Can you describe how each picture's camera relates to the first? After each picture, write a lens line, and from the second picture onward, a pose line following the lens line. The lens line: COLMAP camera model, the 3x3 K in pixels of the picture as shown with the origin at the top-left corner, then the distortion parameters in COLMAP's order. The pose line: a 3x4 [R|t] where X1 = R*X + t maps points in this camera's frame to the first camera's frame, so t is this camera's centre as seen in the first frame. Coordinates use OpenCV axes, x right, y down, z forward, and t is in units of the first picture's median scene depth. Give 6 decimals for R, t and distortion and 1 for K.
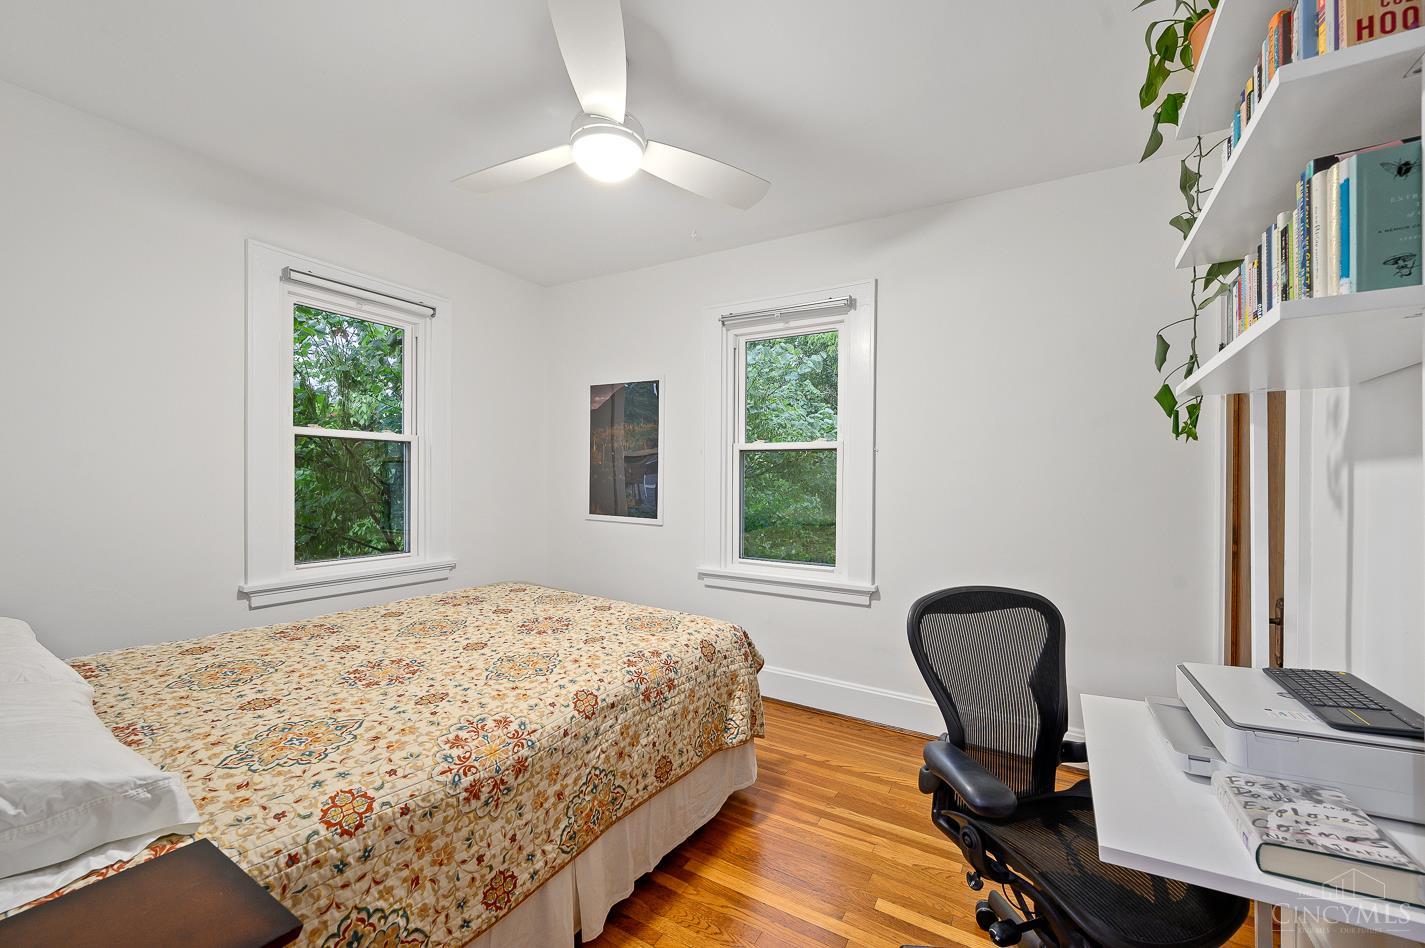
lens RADIAL K [[568.1, 0, 711.1], [0, 568.1, 476.4], [0, 0, 1]] dist [0.000695, 0.000109]
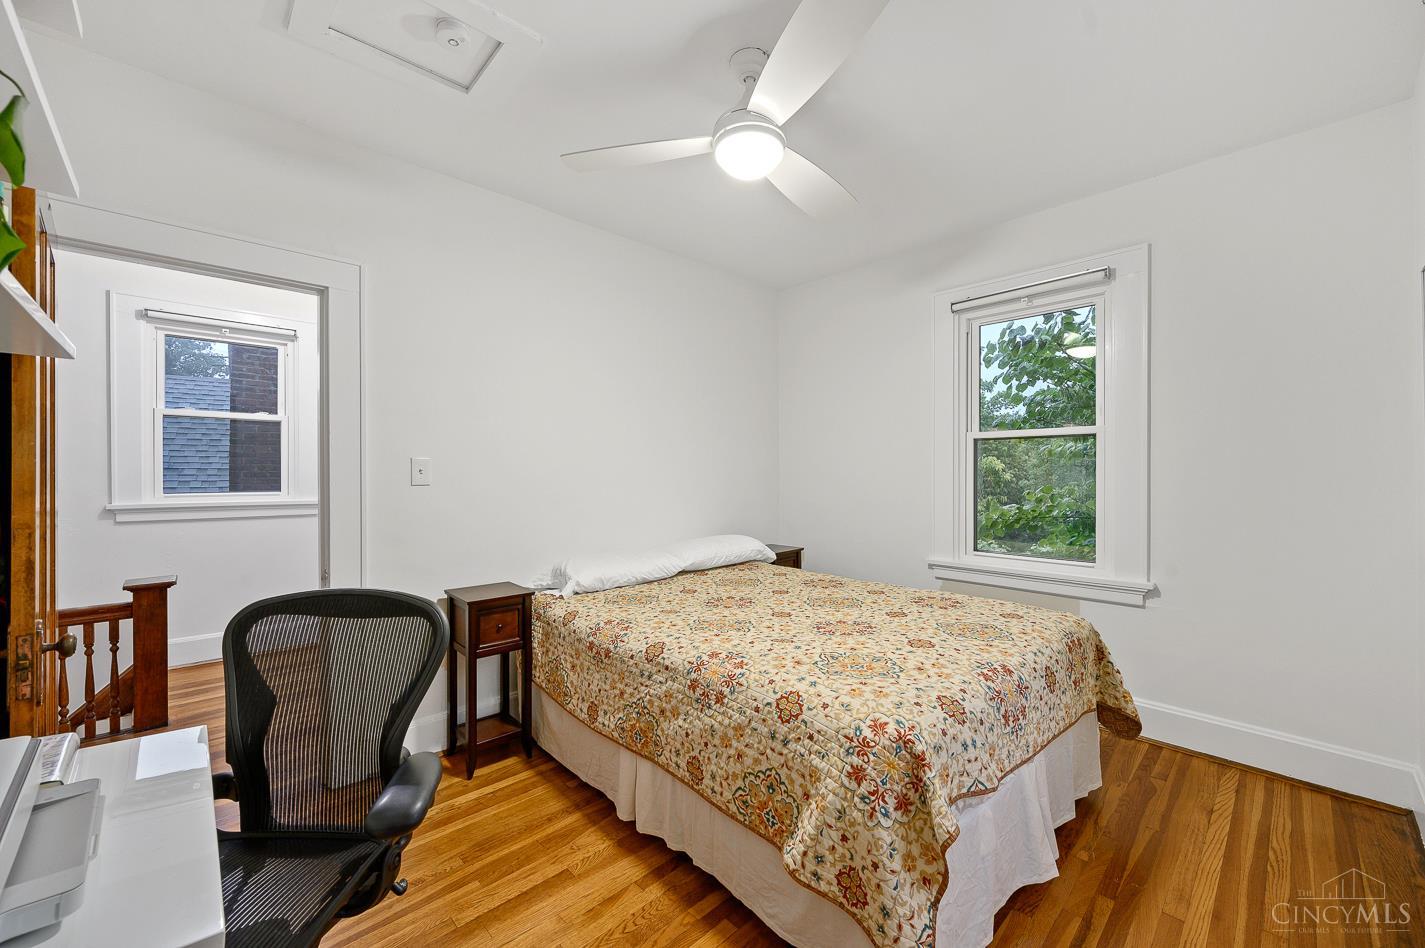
lens RADIAL K [[568.1, 0, 714.0], [0, 568.1, 473.9], [0, 0, 1]] dist [0.000695, 0.000109]
pose [[-0.266233, -0.012031, -0.963834, 0.893968], [-0.001017, 0.999925, -0.012201, 0.019835], [0.963908, -0.002268, -0.266225, 1.354931]]
